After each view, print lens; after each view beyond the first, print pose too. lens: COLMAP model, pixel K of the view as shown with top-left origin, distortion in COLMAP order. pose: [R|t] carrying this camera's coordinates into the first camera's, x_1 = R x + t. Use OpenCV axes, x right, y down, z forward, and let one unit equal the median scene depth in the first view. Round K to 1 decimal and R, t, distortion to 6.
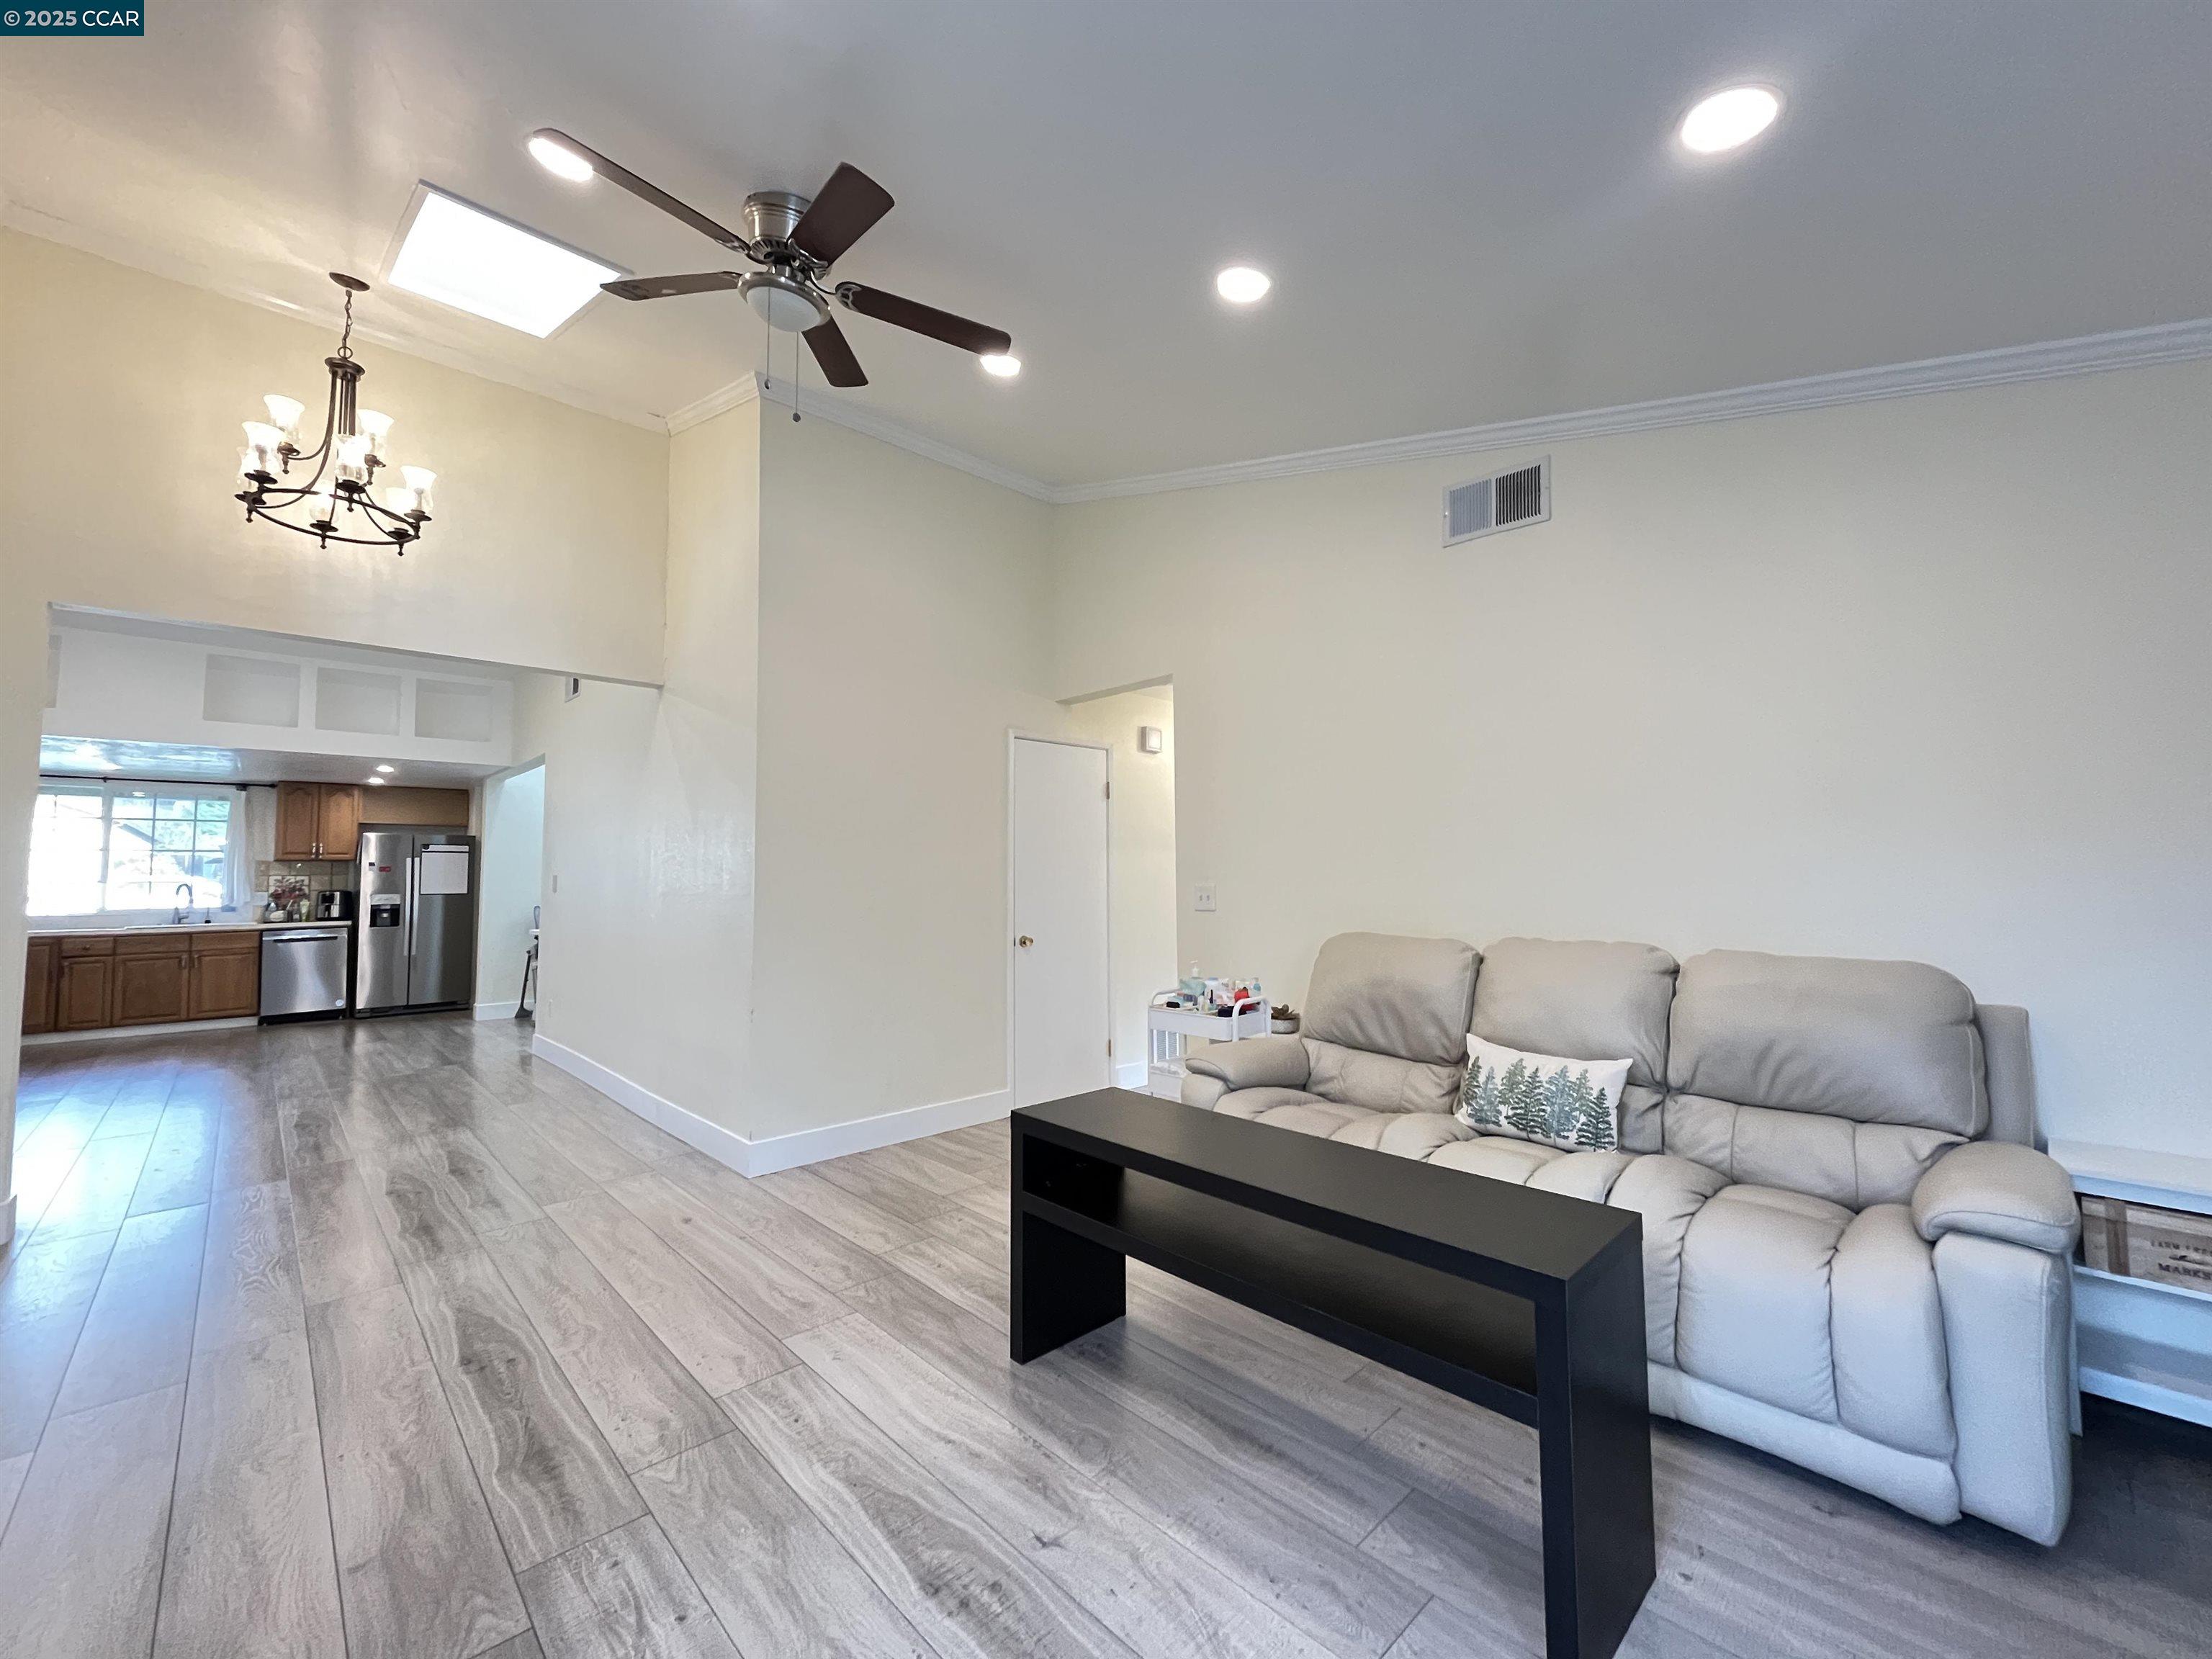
lens RADIAL K [[892.4, 0, 1099.4], [0, 892.4, 820.5], [0, 0, 1]] dist [-0.004260, 0.000341]
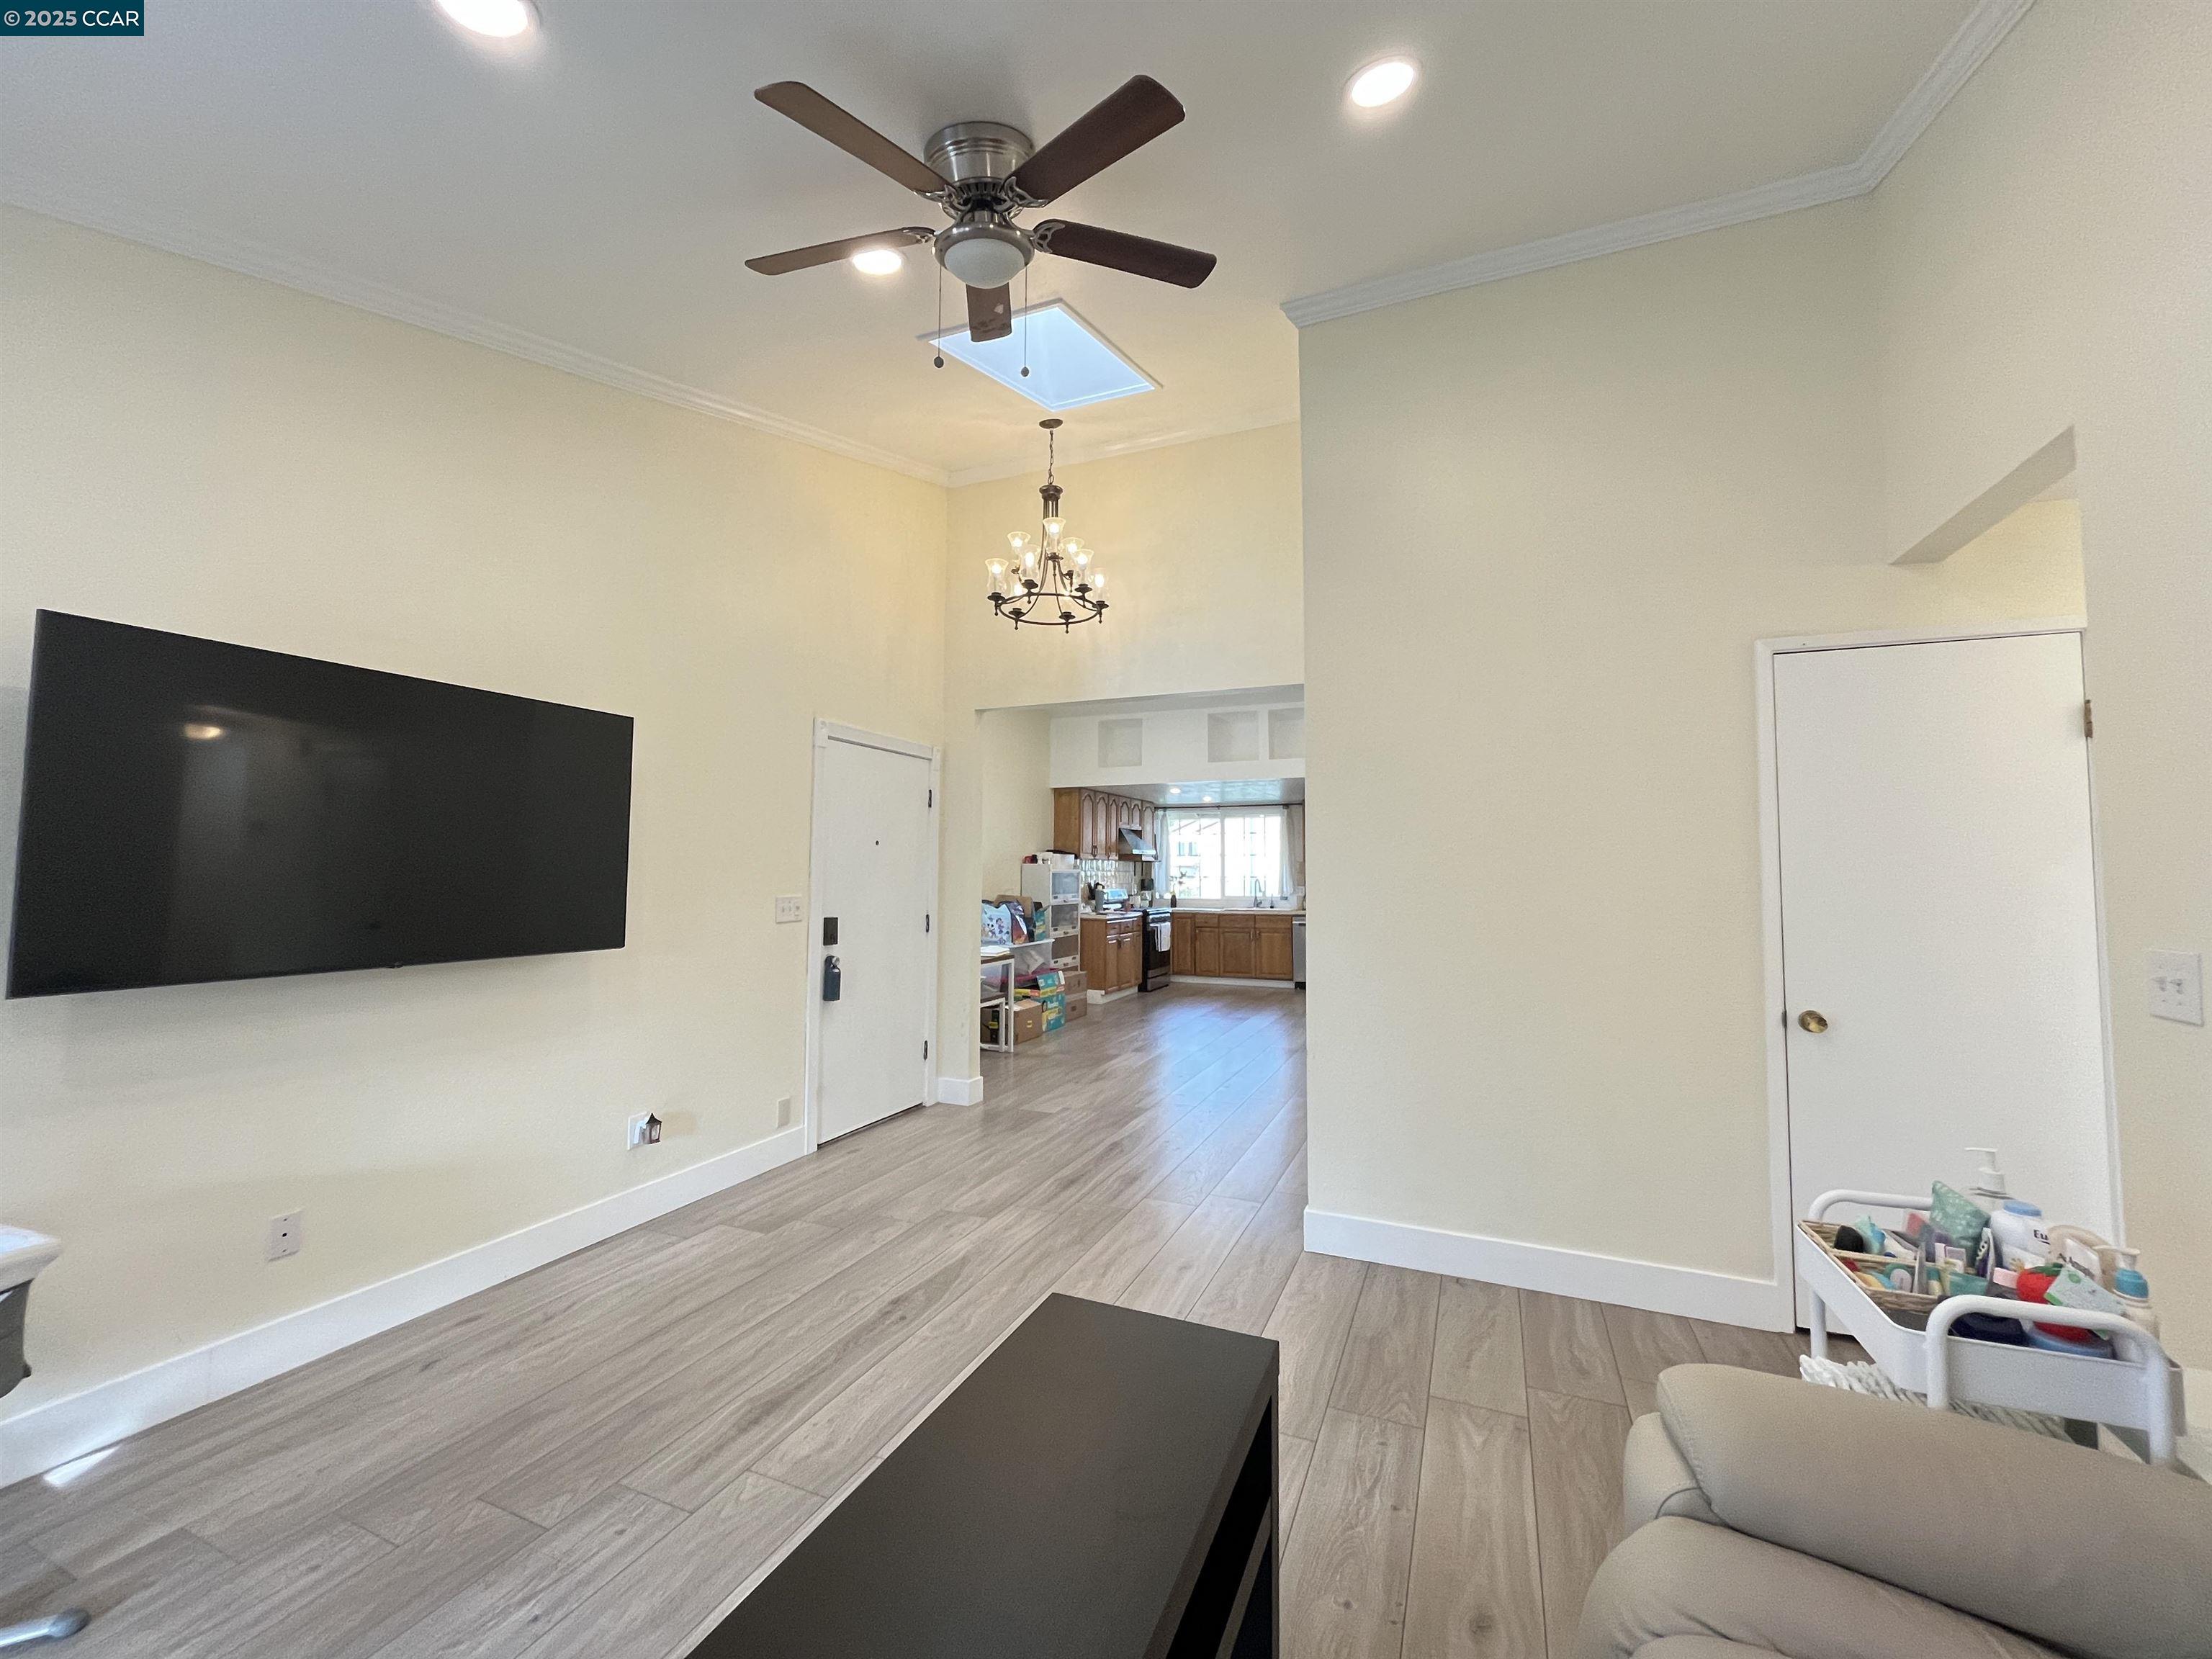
lens RADIAL K [[892.4, 0, 1097.5], [0, 892.4, 823.7], [0, 0, 1]] dist [-0.004260, 0.000341]
pose [[0.391572, -0.039494, -0.919300, 0.310679], [0.051704, 0.998444, -0.020871, 0.003240], [0.918694, -0.039359, 0.393005, 0.478344]]
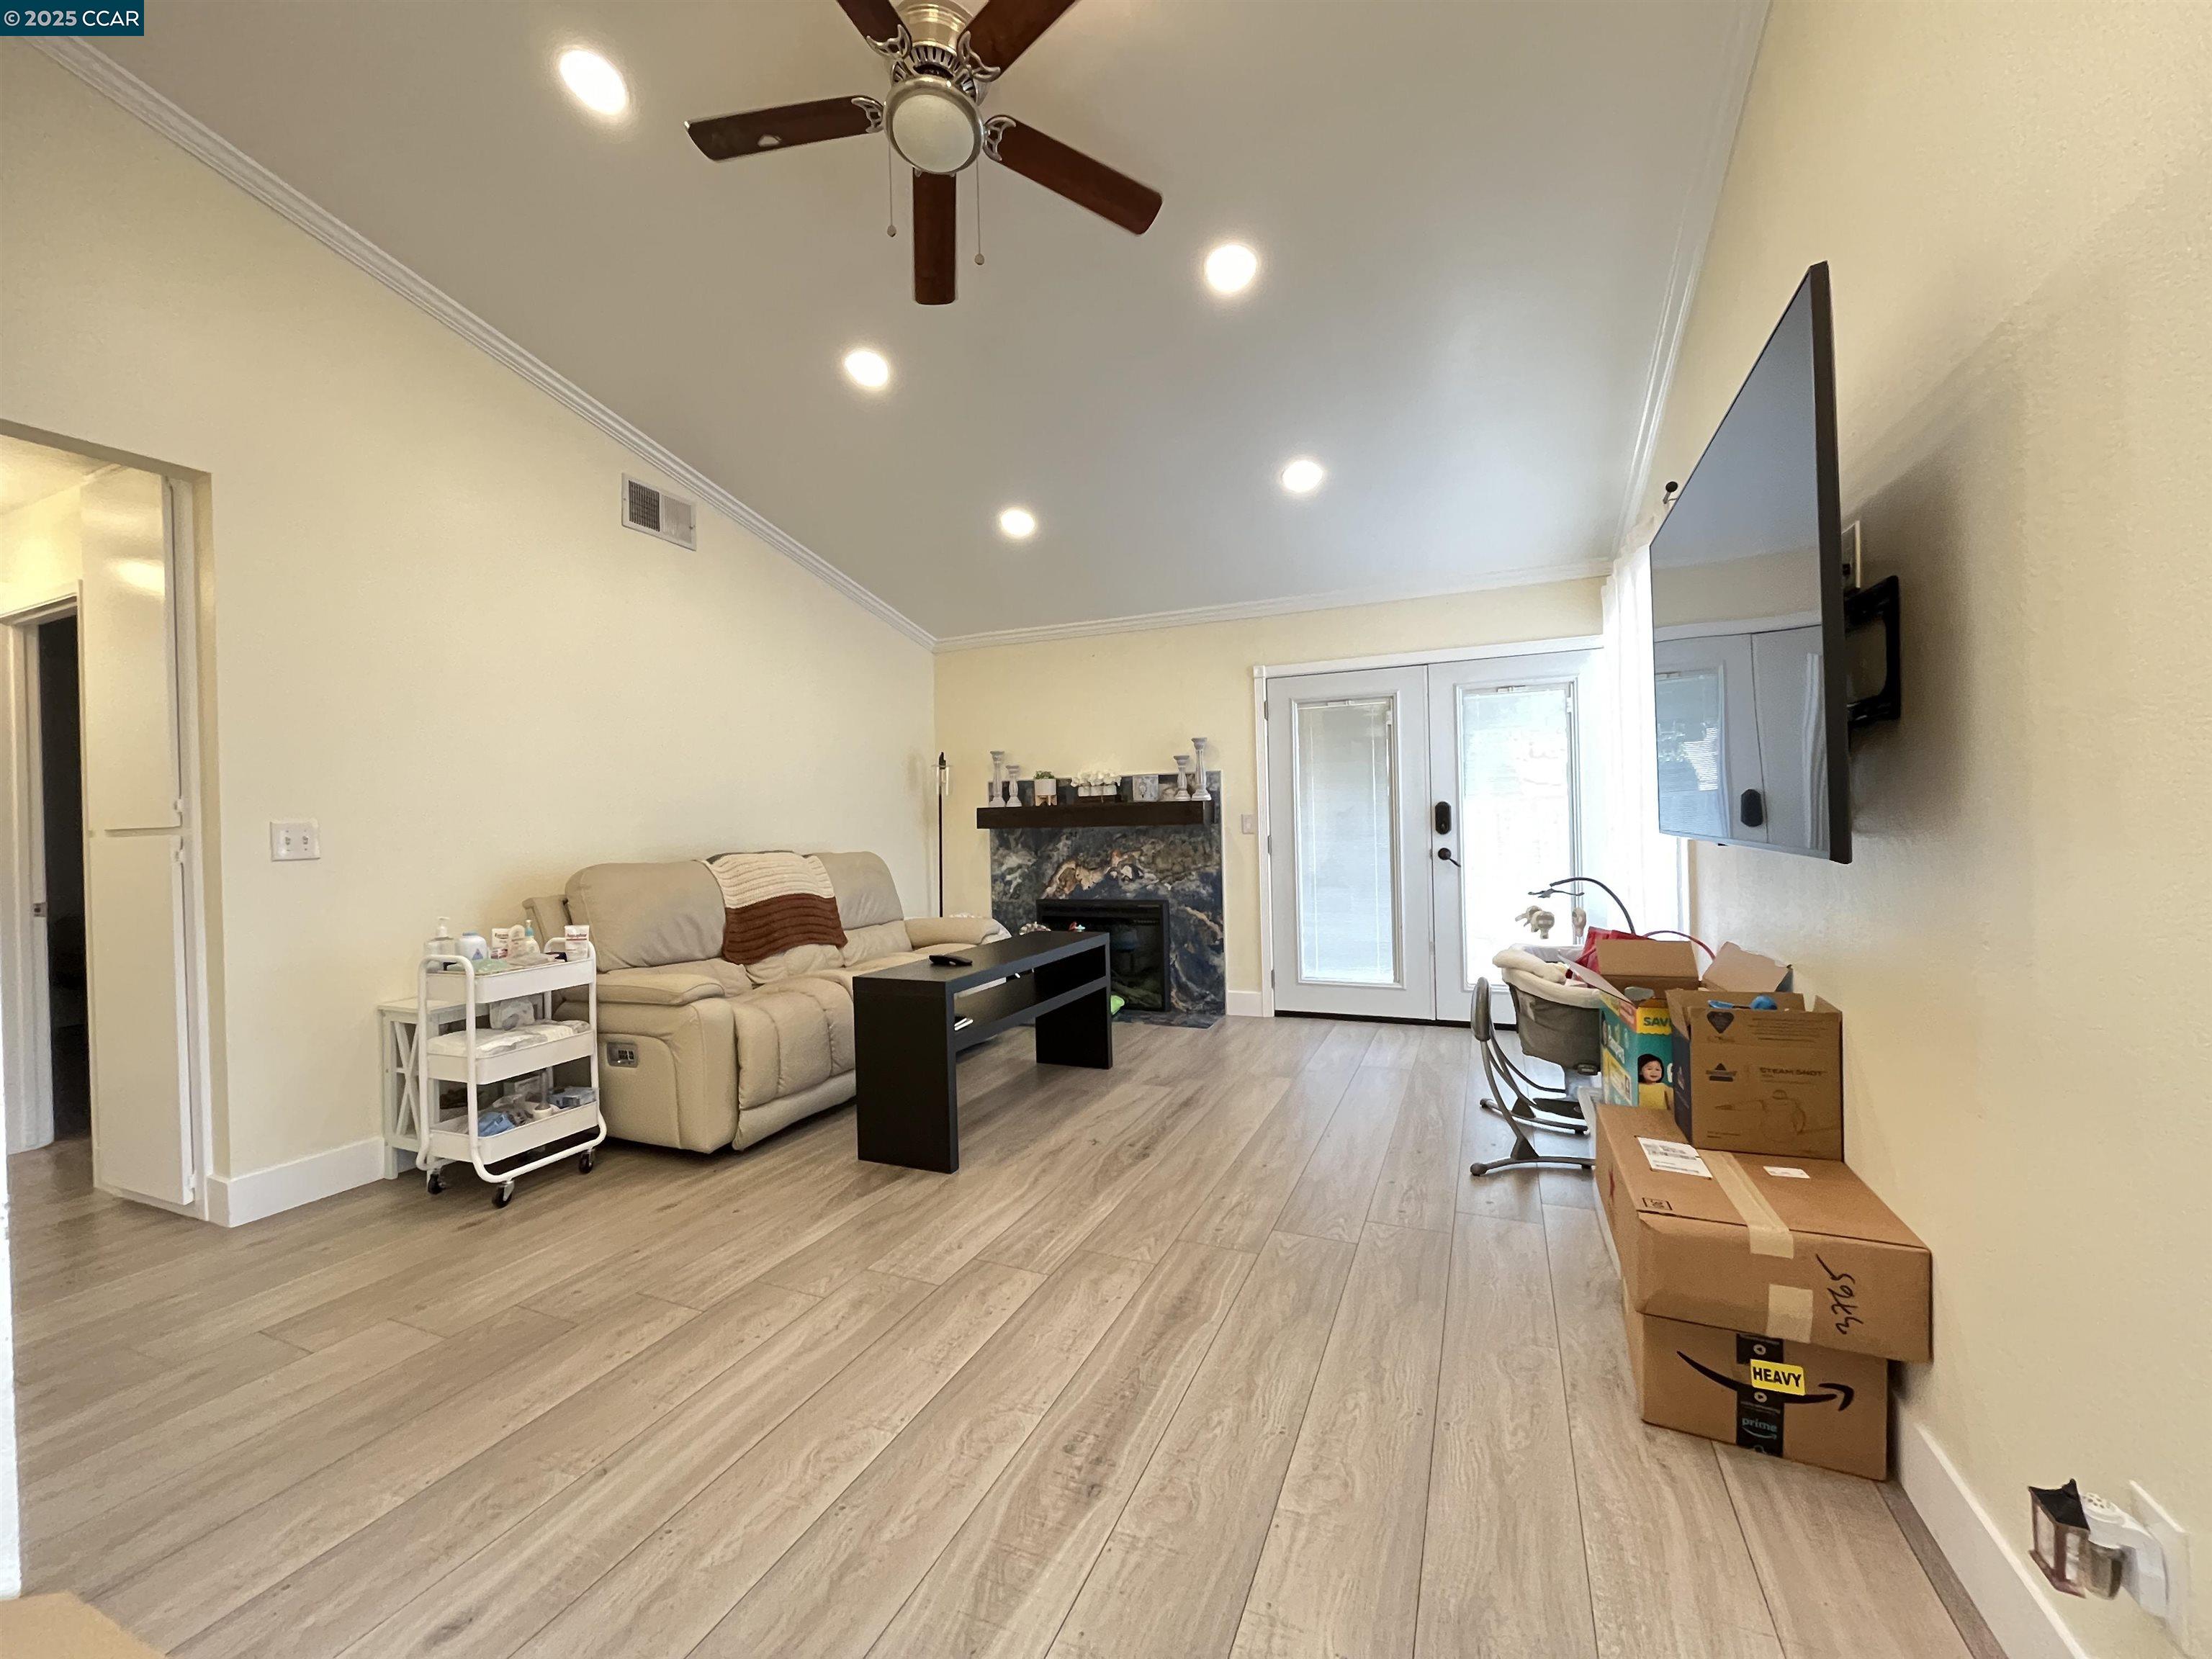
lens RADIAL K [[892.4, 0, 1102.4], [0, 892.4, 825.5], [0, 0, 1]] dist [-0.004260, 0.000341]
pose [[-0.389778, 0.014619, 0.920793, -0.789772], [-0.031054, 0.999097, -0.029008, 0.080436], [-0.920385, -0.039901, -0.388972, 0.755282]]
